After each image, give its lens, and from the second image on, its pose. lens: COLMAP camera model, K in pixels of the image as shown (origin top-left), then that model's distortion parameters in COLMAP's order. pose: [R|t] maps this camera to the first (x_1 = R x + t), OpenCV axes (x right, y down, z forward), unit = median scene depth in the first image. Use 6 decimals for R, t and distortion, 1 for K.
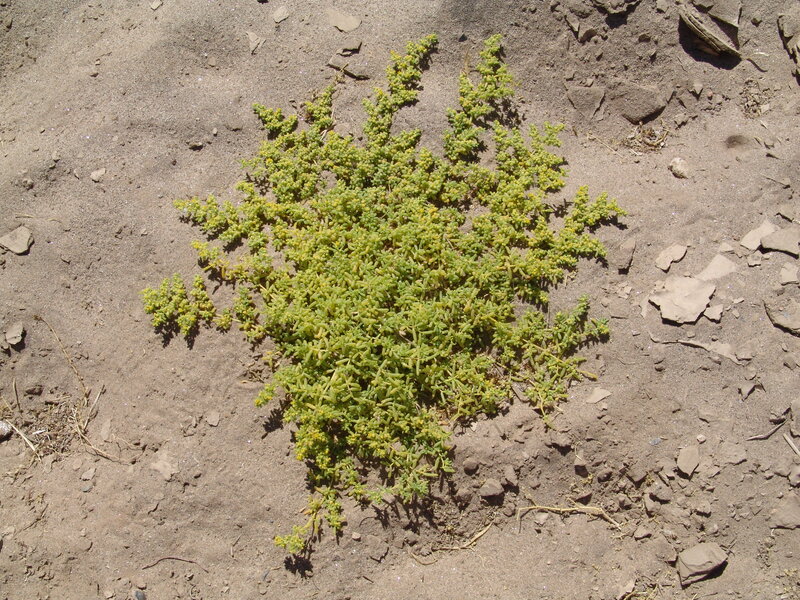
lens RADIAL K [[1027.2, 0, 400.0], [0, 1027.2, 300.0], [0, 0, 1]] dist [-0.096957, -0.006451]
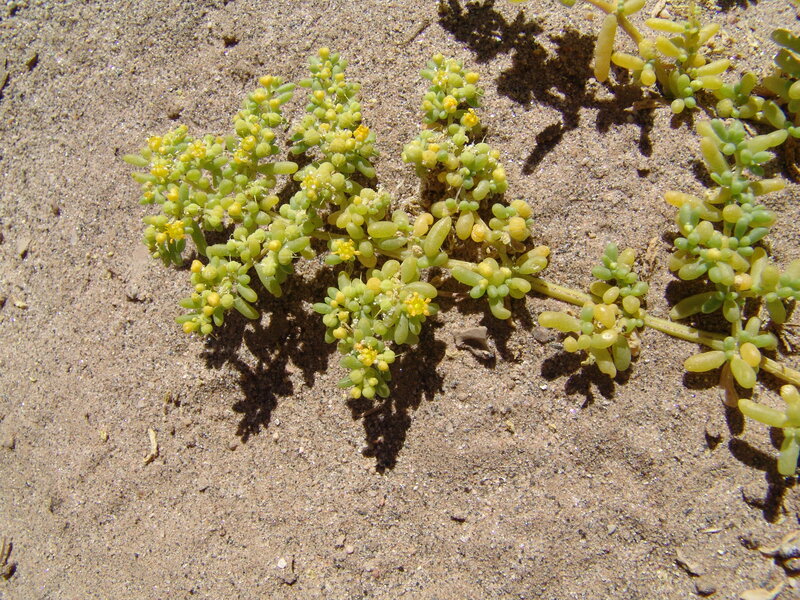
lens RADIAL K [[667.8, 0, 400.0], [0, 667.8, 300.0], [0, 0, 1]] dist [-0.133861, -0.001022]
pose [[0.997894, 0.052324, -0.038349, -0.199363], [-0.051750, 0.998535, 0.015826, 0.015964], [0.039121, -0.013808, 0.999139, 0.883925]]
